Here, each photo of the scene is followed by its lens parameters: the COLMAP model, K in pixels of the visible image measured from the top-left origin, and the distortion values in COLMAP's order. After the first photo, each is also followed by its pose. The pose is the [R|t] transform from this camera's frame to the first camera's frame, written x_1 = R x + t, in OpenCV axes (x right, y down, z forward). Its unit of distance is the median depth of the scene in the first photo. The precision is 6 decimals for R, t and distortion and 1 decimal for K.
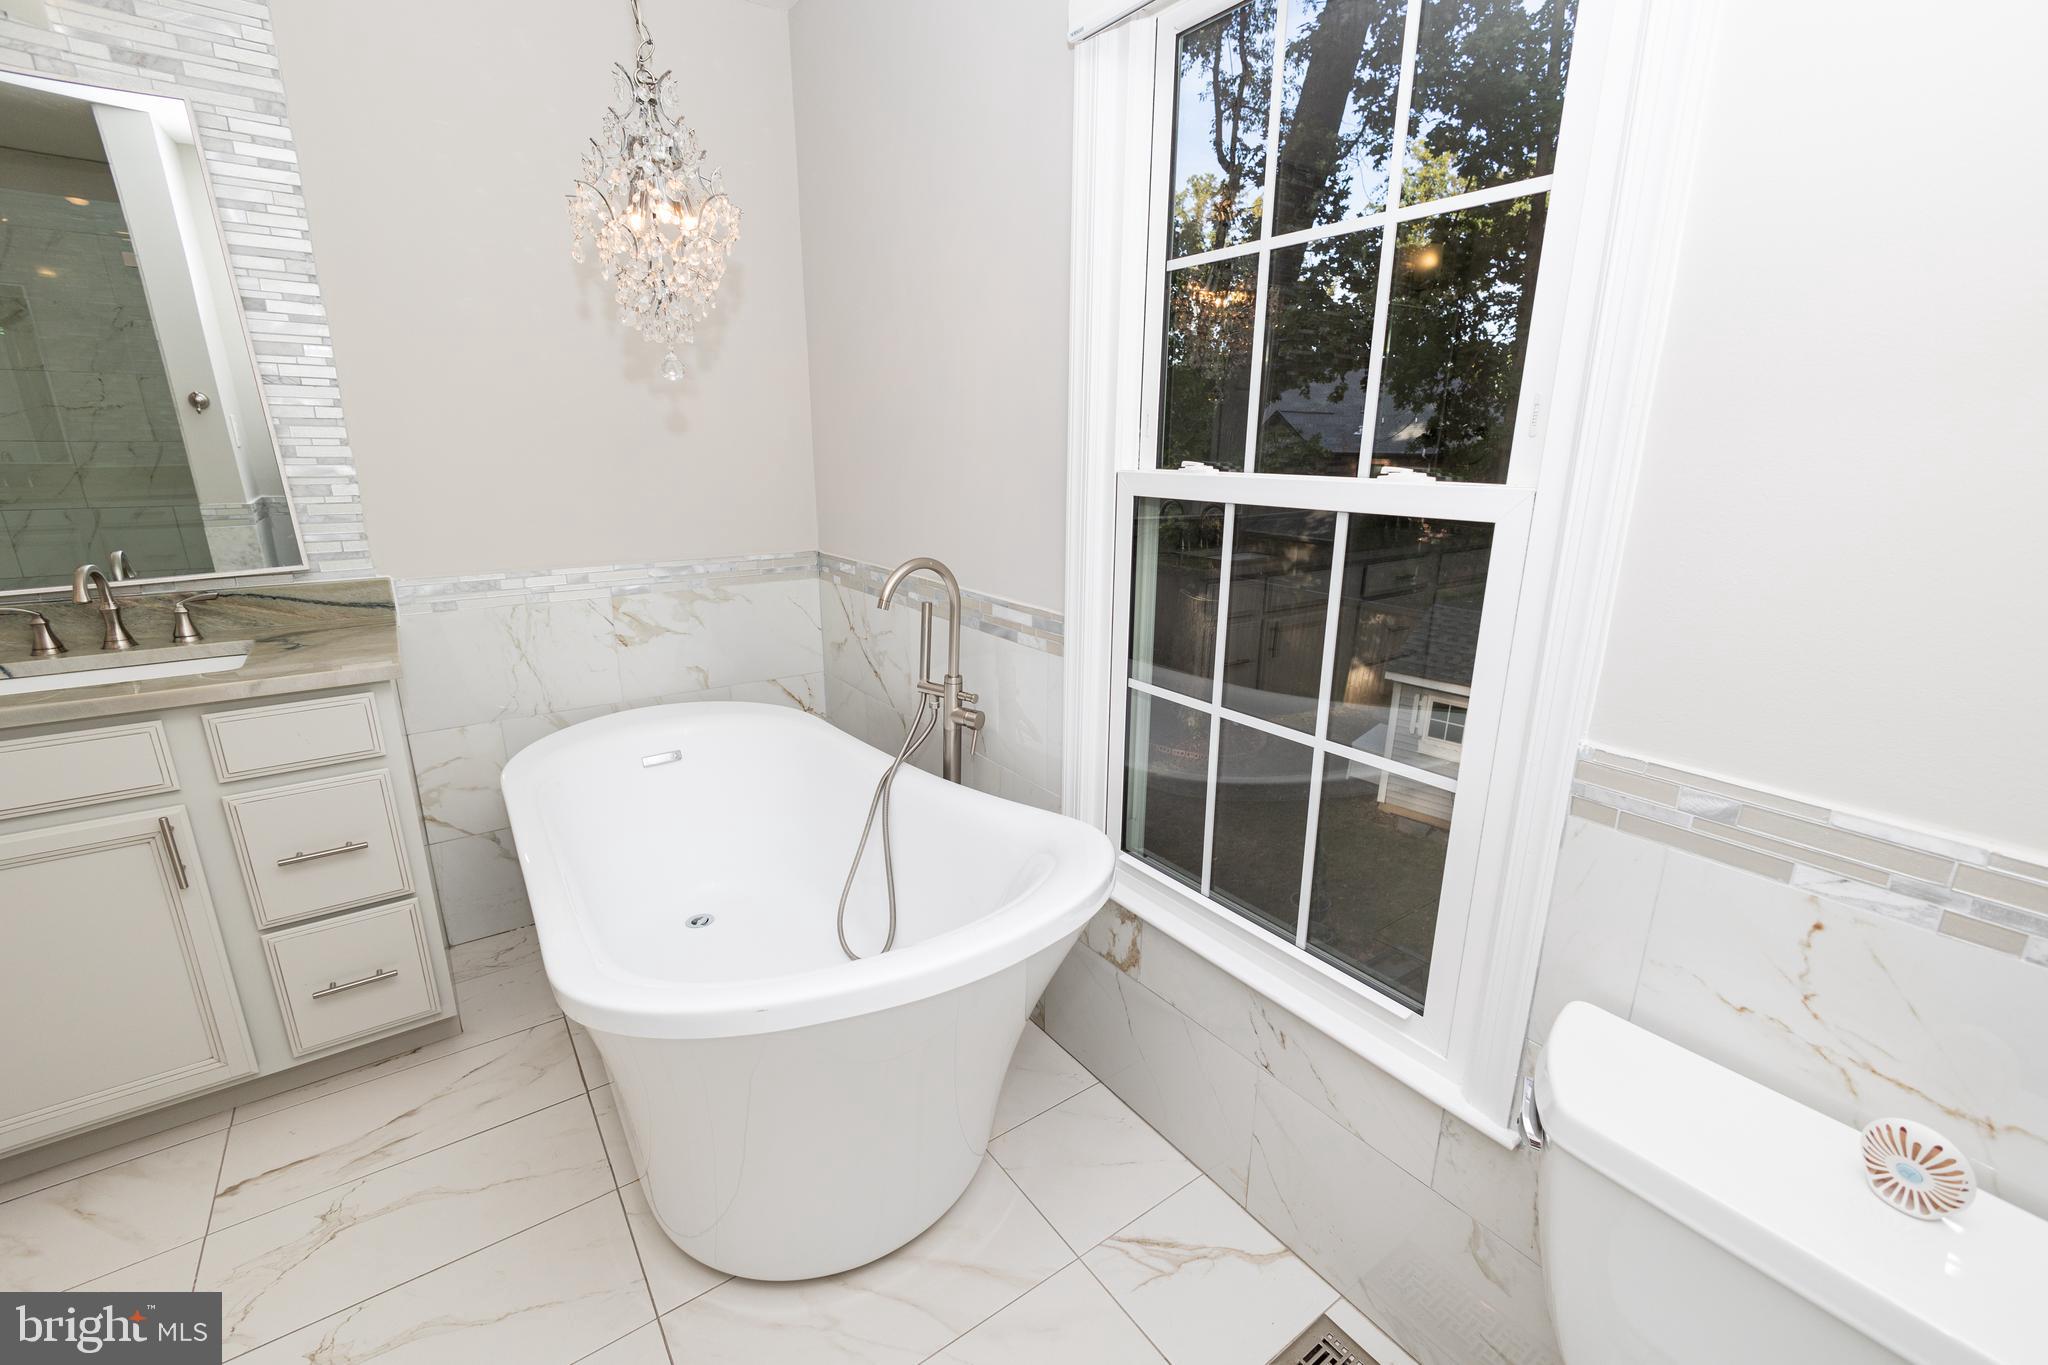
lens RADIAL K [[890.6, 0, 1011.3], [0, 890.6, 675.7], [0, 0, 1]] dist [0.004303, -0.001894]
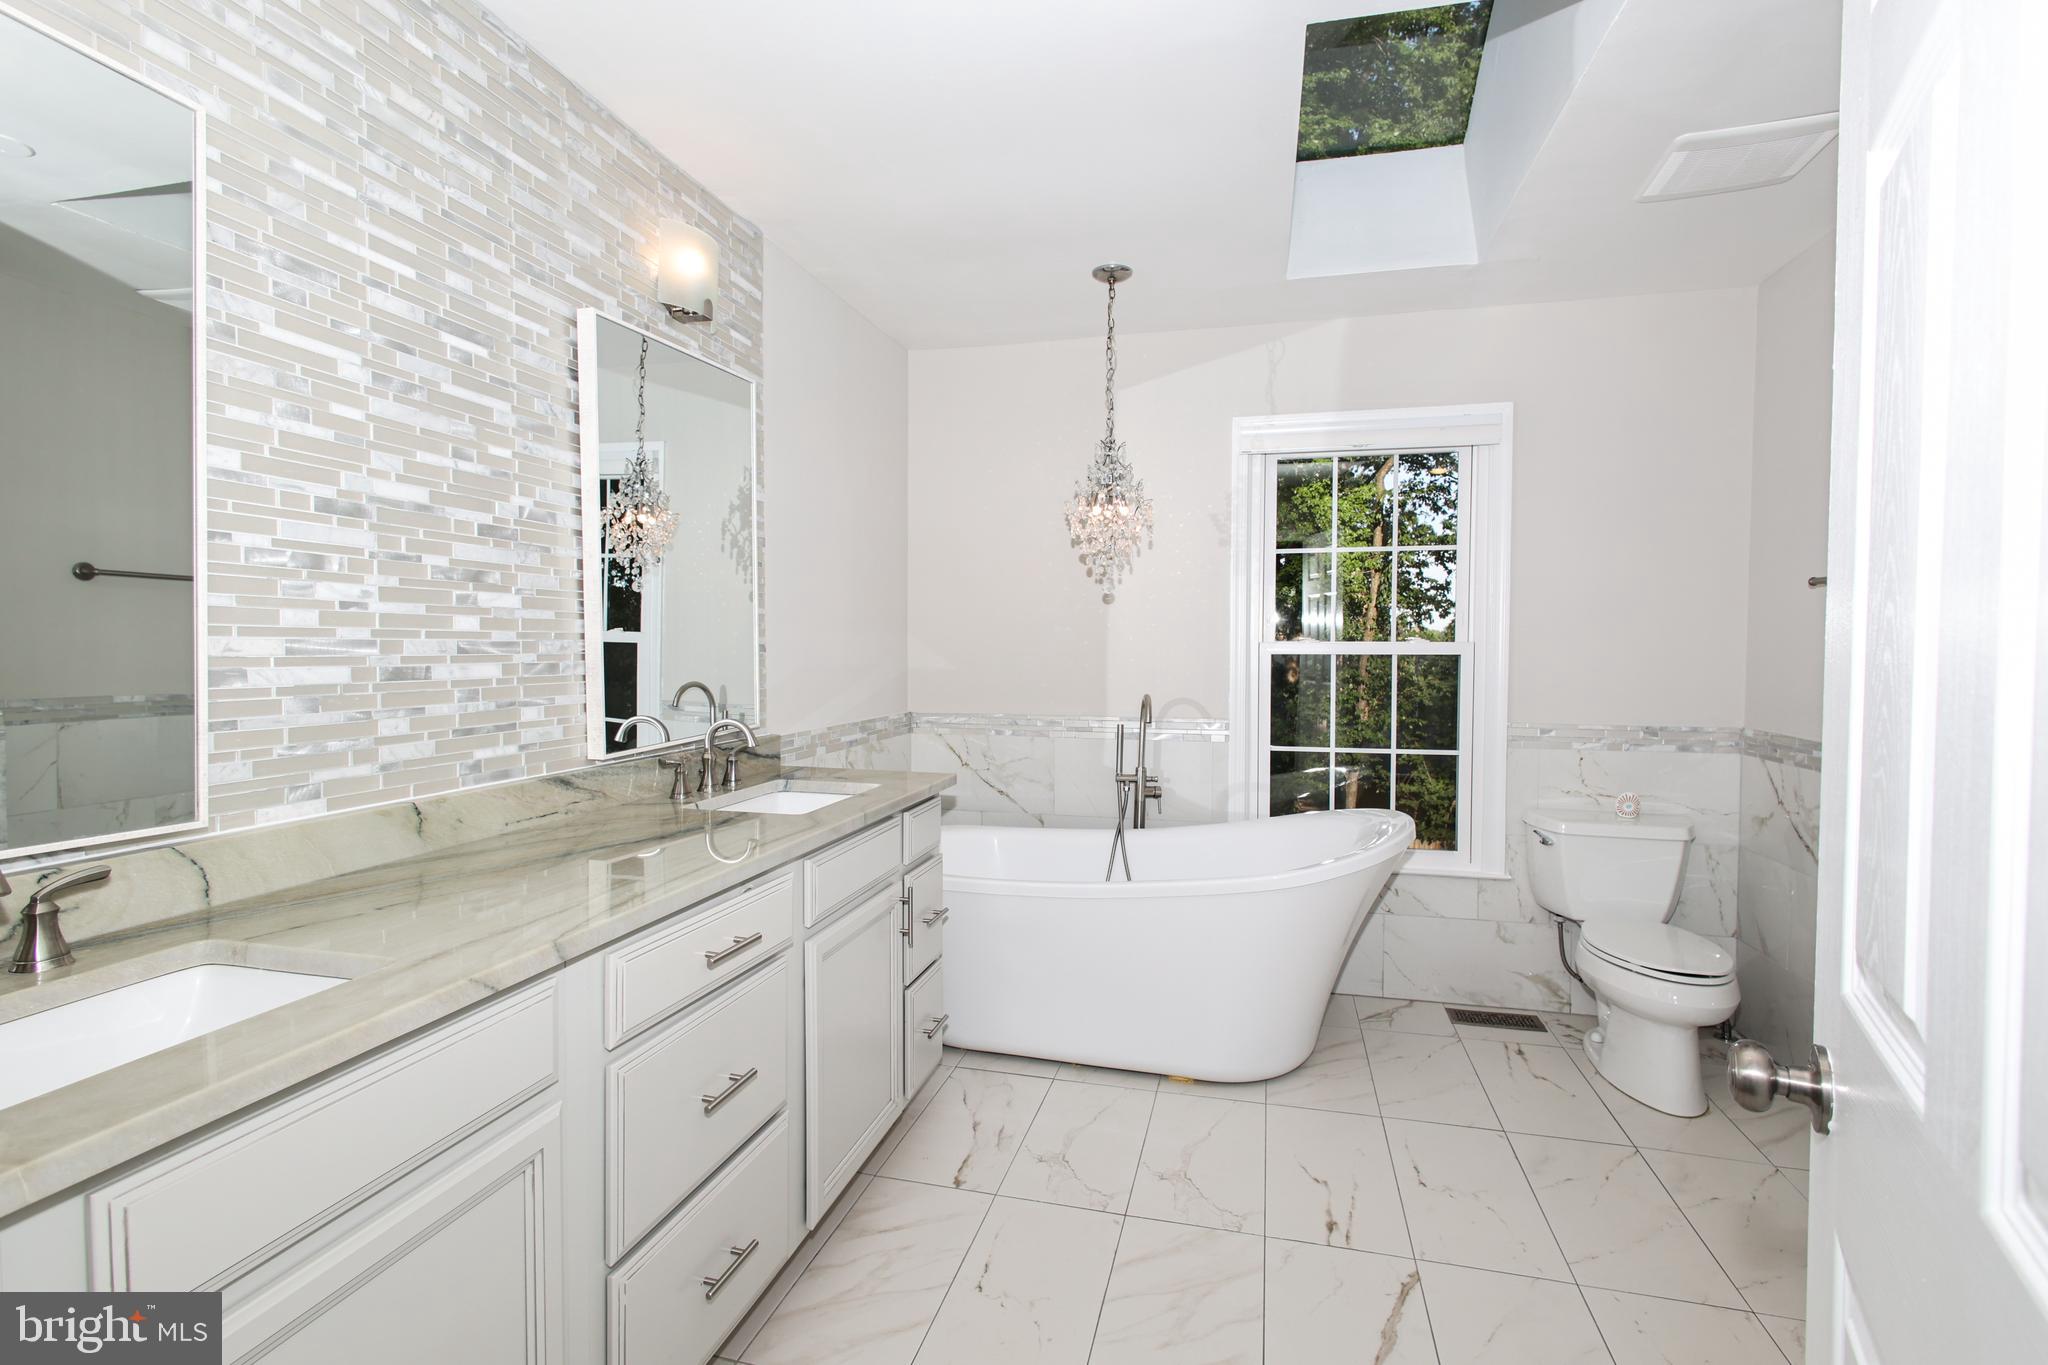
lens RADIAL K [[975.8, 0, 1020.7], [0, 975.8, 678.2], [0, 0, 1]] dist [0.003488, 0.000843]
pose [[0.752794, -0.024859, 0.657786, -1.281720], [0.172908, 0.971663, -0.161162, 0.084113], [-0.635141, 0.235058, 0.735761, -0.191150]]
